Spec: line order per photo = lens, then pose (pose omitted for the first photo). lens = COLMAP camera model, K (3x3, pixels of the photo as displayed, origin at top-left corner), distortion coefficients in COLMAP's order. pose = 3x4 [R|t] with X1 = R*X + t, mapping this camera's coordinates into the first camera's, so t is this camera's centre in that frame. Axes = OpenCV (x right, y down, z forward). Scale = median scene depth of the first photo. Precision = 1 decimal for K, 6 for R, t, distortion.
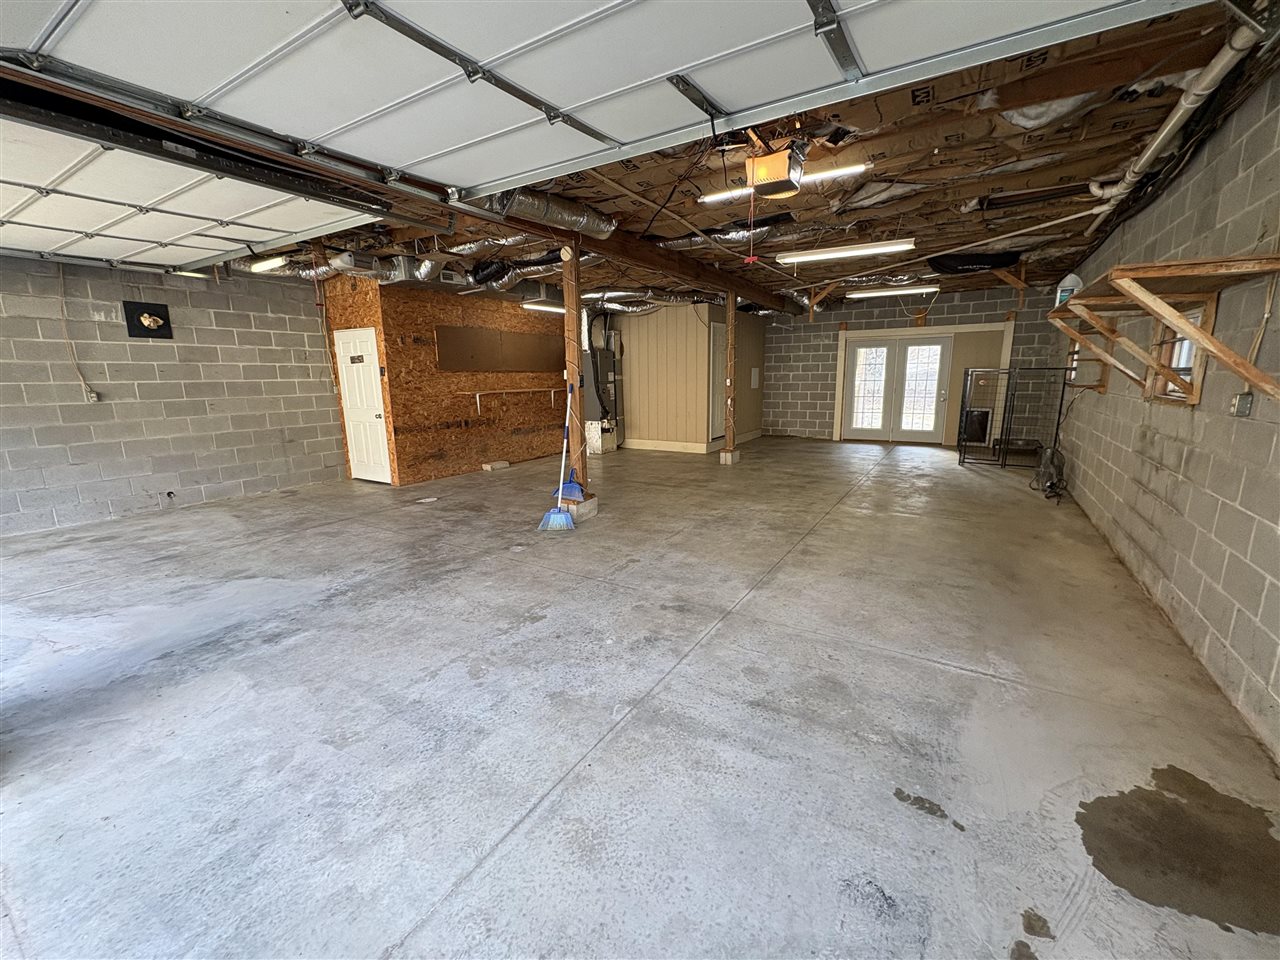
lens RADIAL K [[508.0, 0, 645.2], [0, 508.0, 474.8], [0, 0, 1]] dist [0.000221, -0.000260]
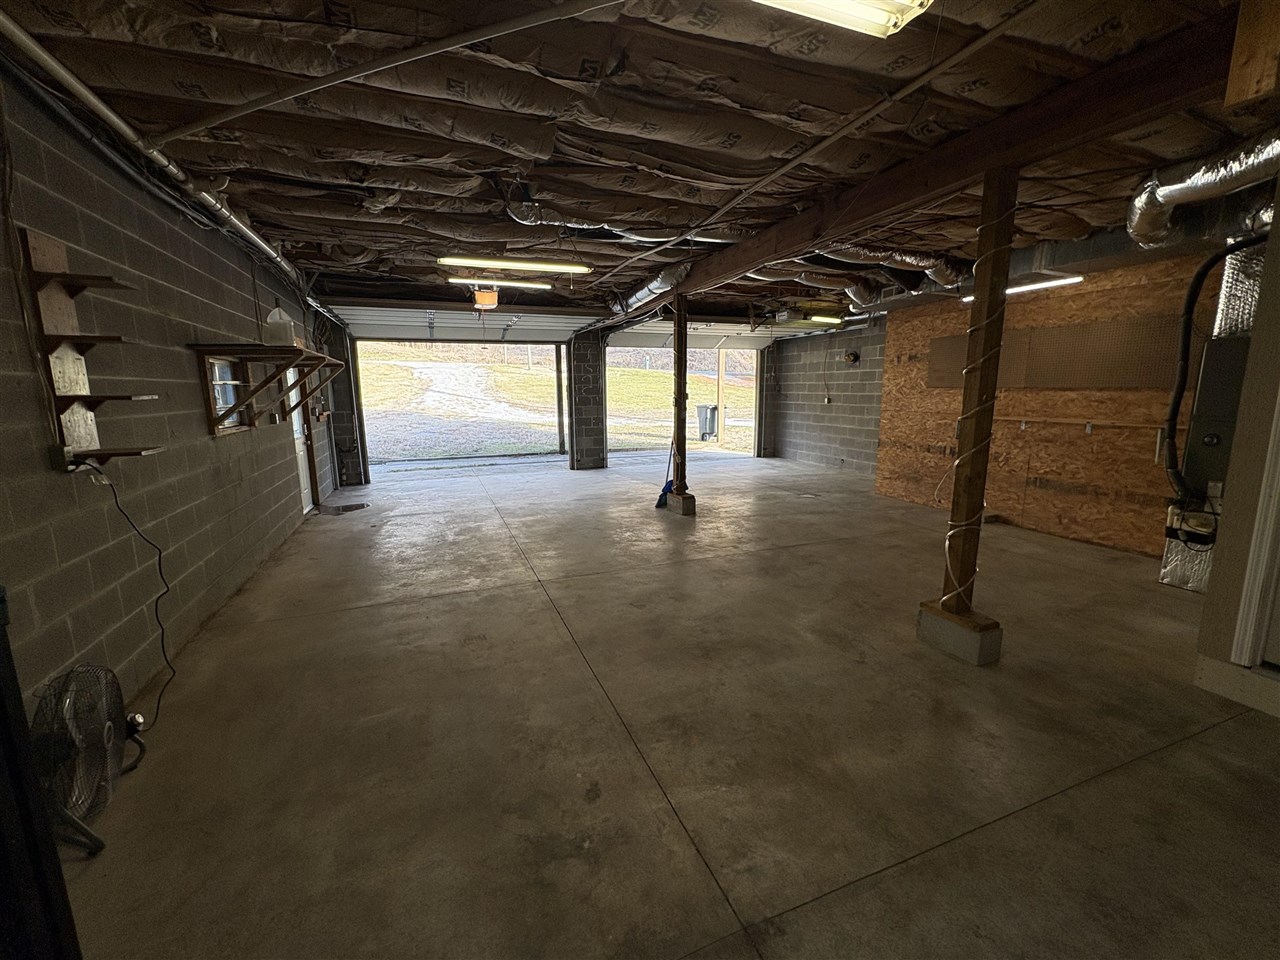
lens RADIAL K [[508.0, 0, 635.5], [0, 508.0, 476.4], [0, 0, 1]] dist [0.000221, -0.000260]
pose [[-0.598428, 0.150551, -0.786904, 0.467609], [-0.143570, 0.946136, 0.290199, -0.175017], [0.788208, 0.286639, -0.544579, 0.807563]]
